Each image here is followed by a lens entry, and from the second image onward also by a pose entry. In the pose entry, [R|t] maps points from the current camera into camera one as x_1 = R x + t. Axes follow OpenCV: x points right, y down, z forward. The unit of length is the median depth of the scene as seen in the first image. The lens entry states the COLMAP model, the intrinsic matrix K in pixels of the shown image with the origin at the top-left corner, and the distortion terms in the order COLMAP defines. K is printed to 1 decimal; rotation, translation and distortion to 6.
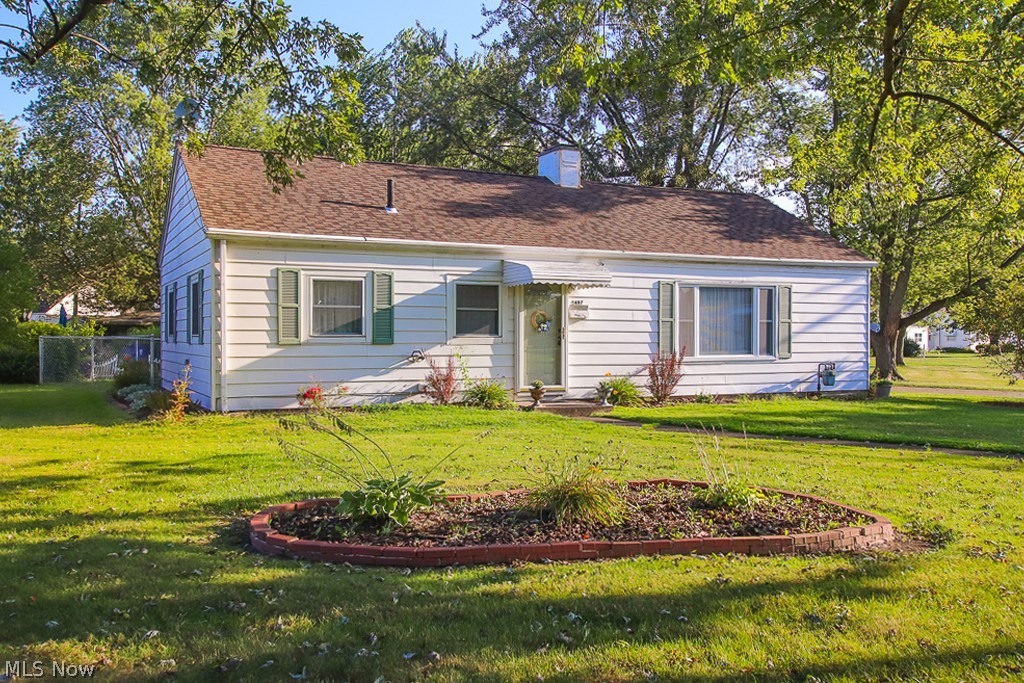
lens RADIAL K [[945.8, 0, 512.6], [0, 945.8, 349.1], [0, 0, 1]] dist [0.021851, 0.000000]
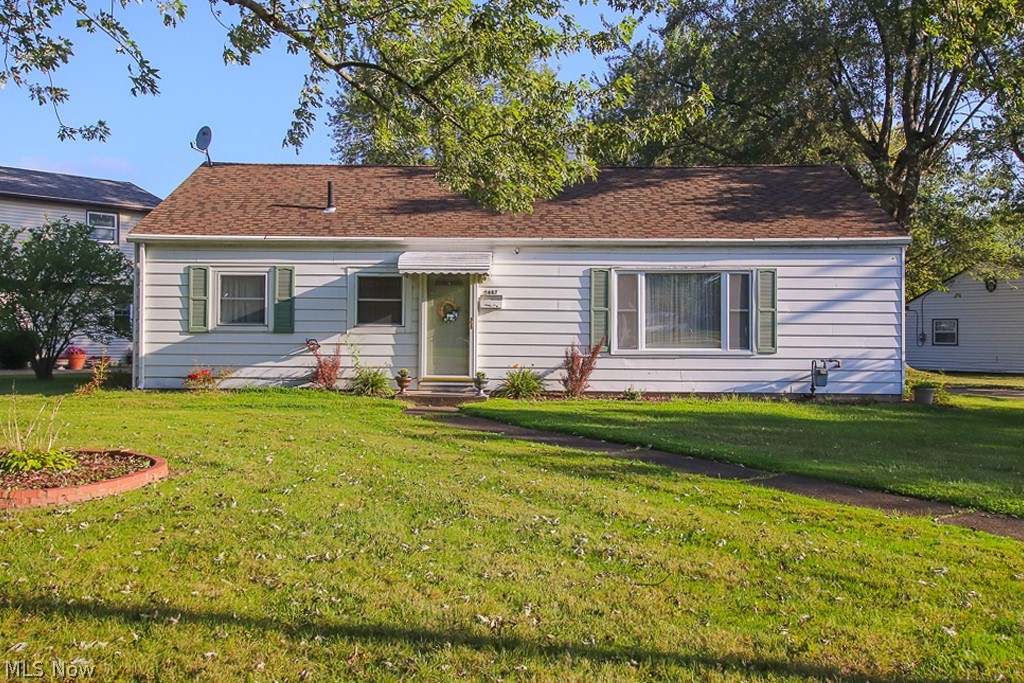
lens RADIAL K [[945.8, 0, 512.9], [0, 945.8, 332.7], [0, 0, 1]] dist [0.021851, 0.000000]
pose [[0.883915, 0.003043, -0.467638, 0.572464], [-0.011593, 0.999814, -0.015406, 0.007831], [0.467504, 0.019039, 0.883786, 0.150137]]
